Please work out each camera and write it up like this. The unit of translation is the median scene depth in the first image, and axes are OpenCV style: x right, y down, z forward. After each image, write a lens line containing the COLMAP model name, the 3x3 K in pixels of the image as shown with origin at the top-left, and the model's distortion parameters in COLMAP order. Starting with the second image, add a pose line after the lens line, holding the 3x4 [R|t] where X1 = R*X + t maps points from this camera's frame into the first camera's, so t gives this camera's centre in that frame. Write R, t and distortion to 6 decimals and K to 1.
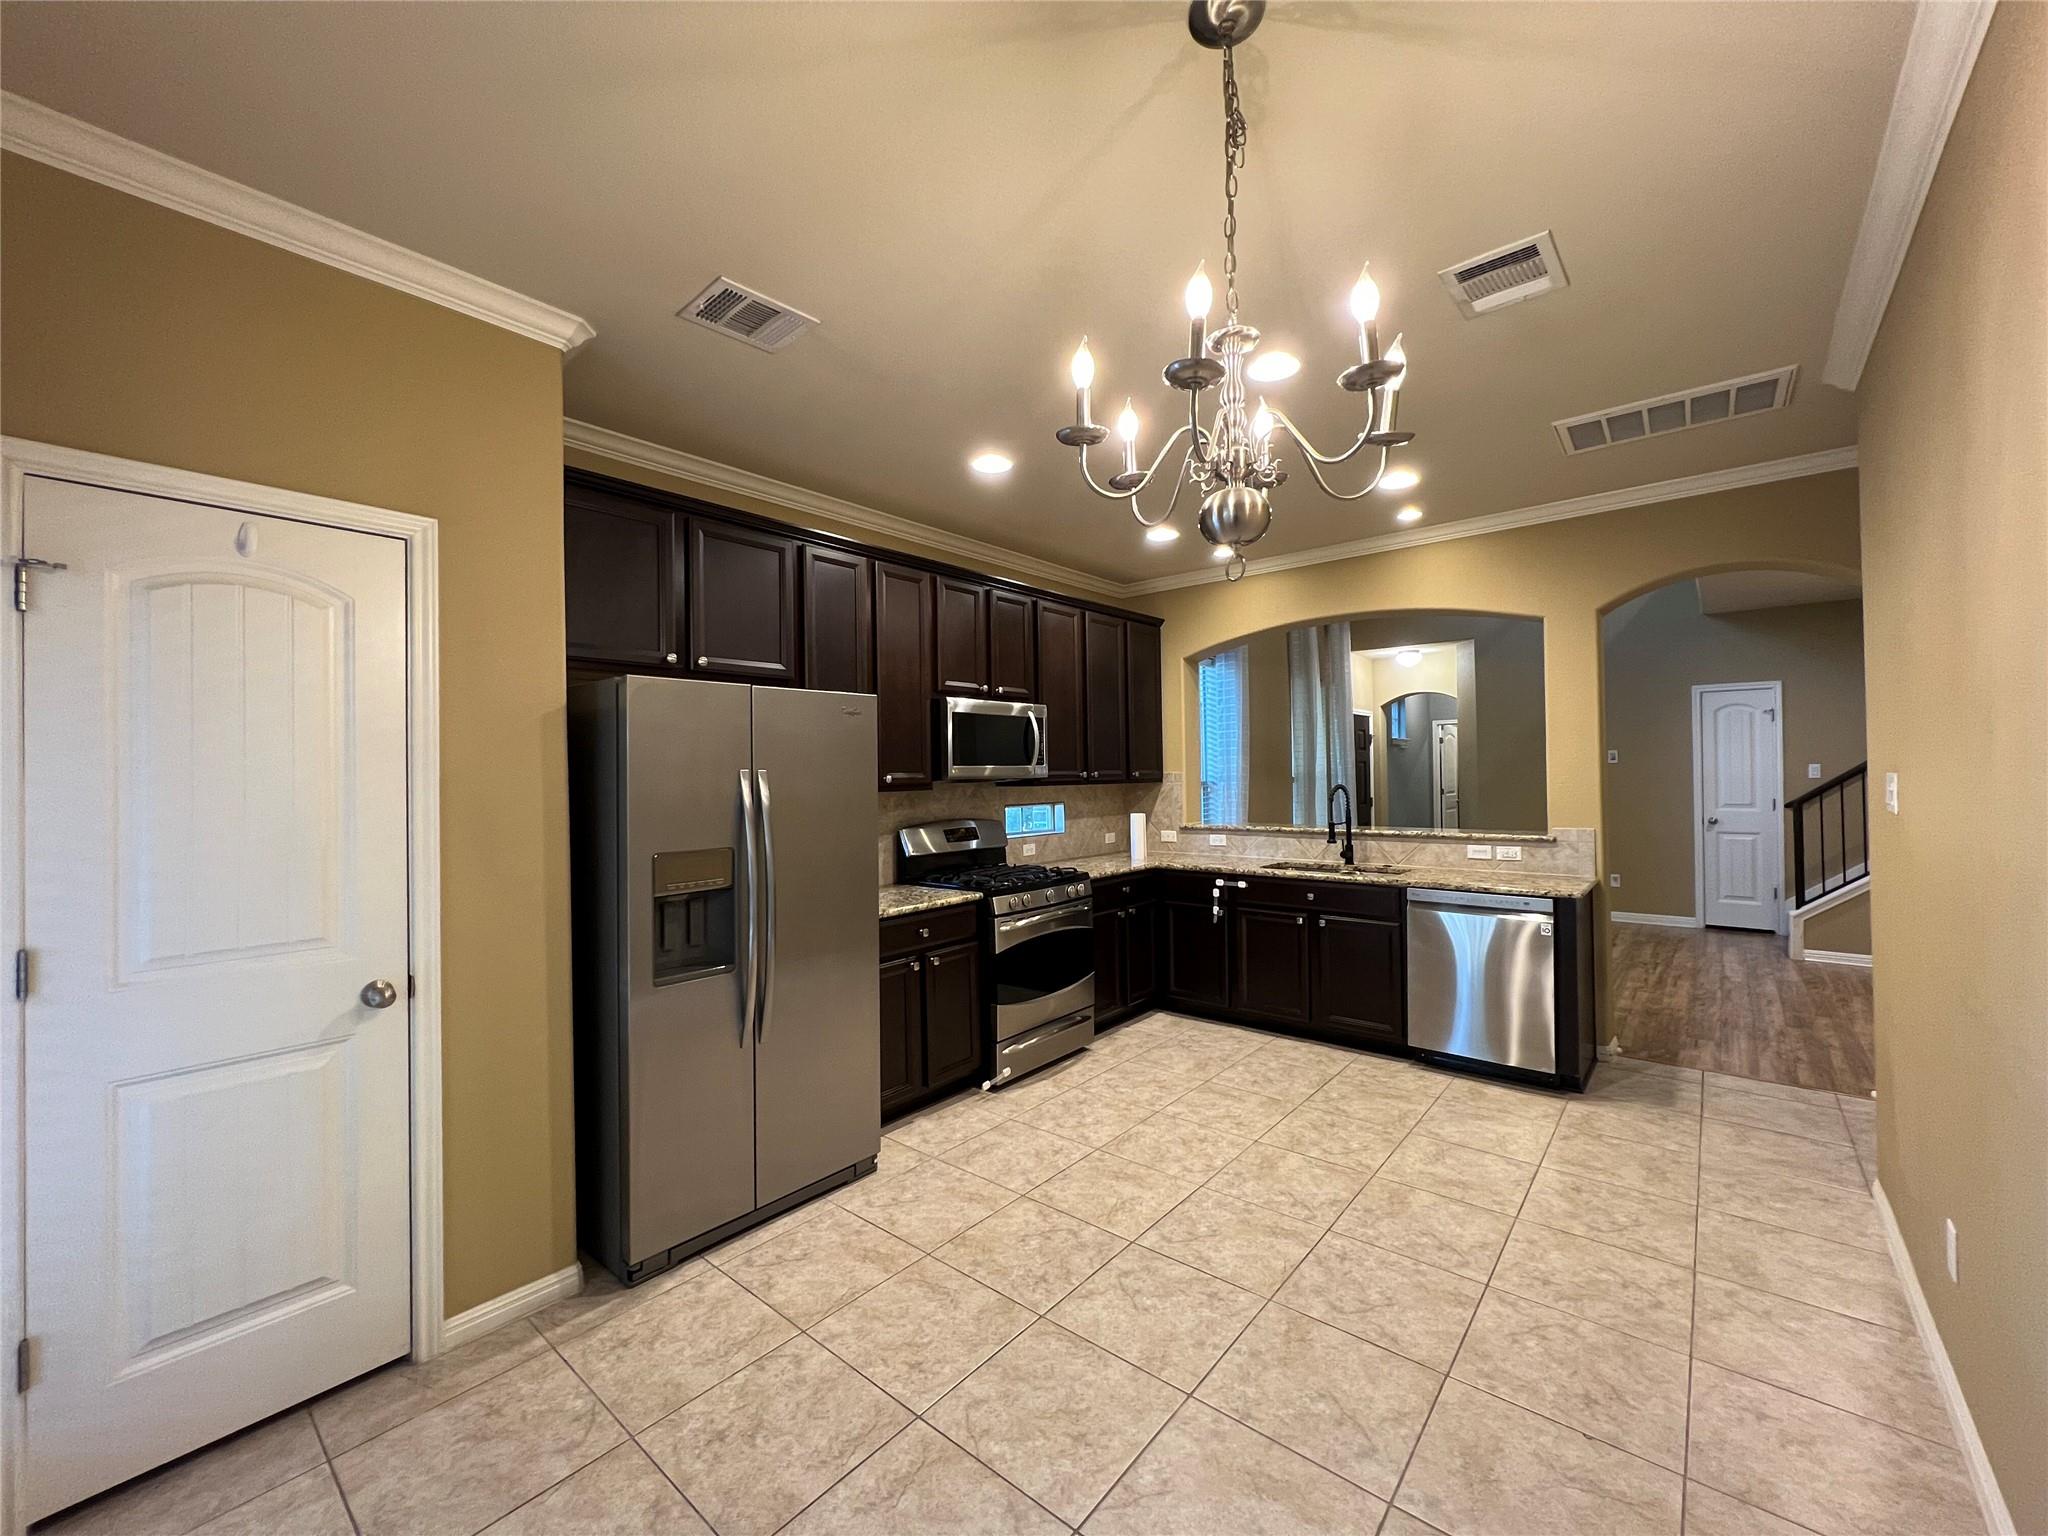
lens RADIAL K [[820.9, 0, 1018.7], [0, 820.9, 764.0], [0, 0, 1]] dist [-0.005550, 0.000817]
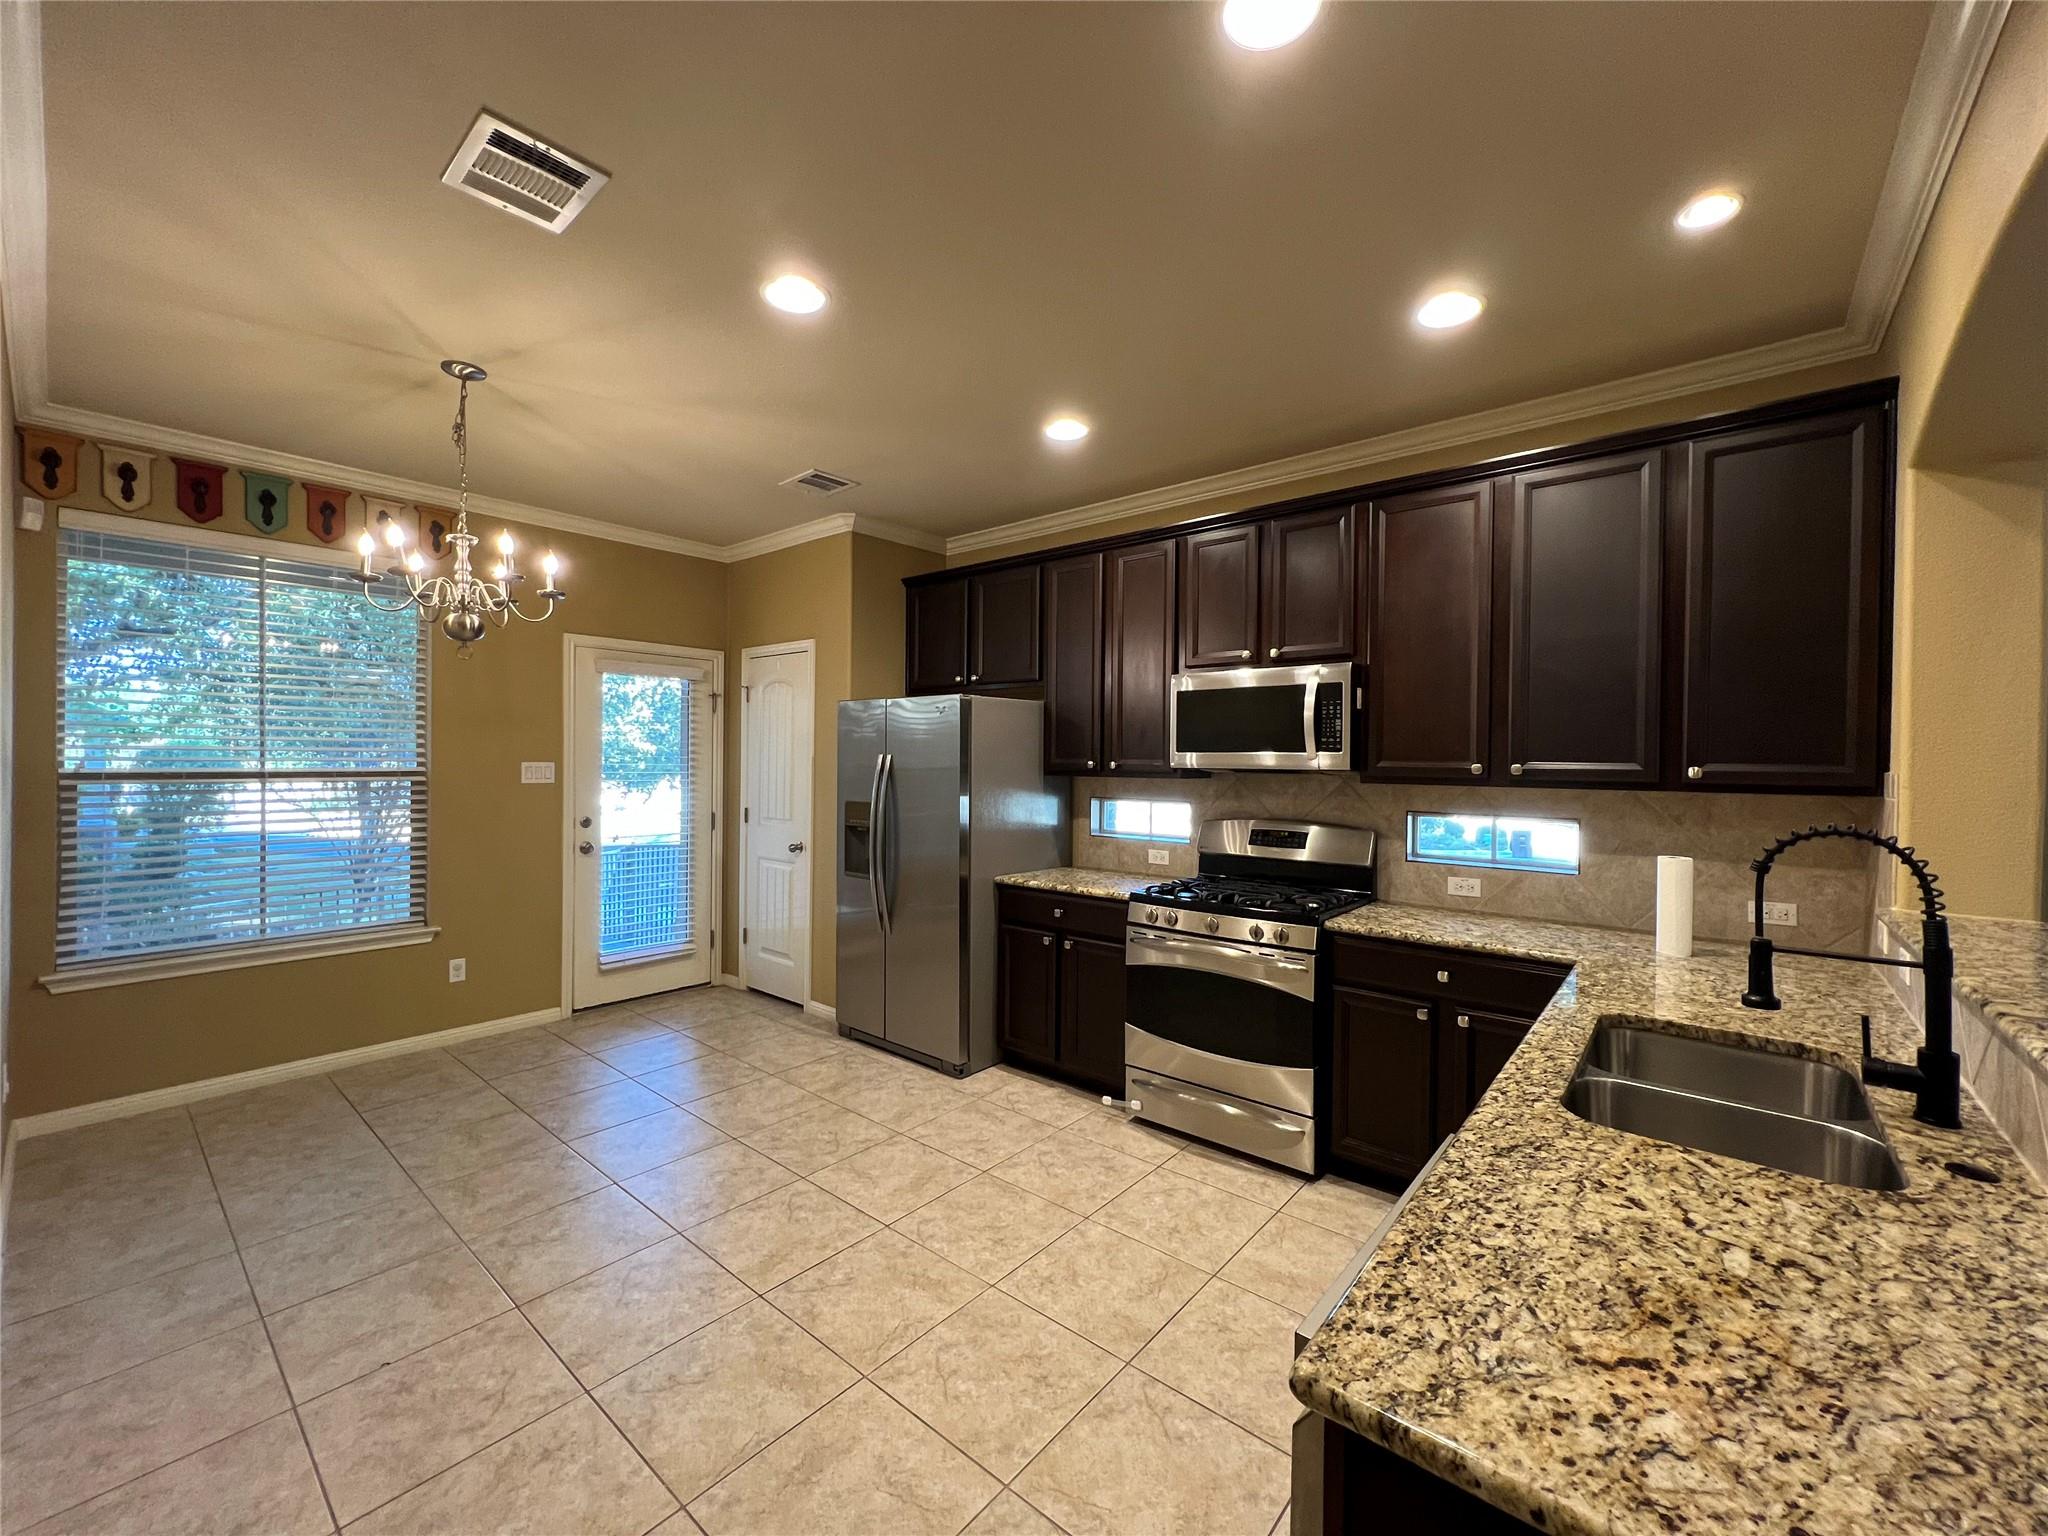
lens RADIAL K [[820.9, 0, 1030.0], [0, 820.9, 762.9], [0, 0, 1]] dist [-0.005550, 0.000817]
pose [[0.007111, 0.019183, -0.999791, 1.045765], [-0.000243, 0.999816, 0.019181, -0.004737], [0.999975, 0.000107, 0.007114, 1.088781]]
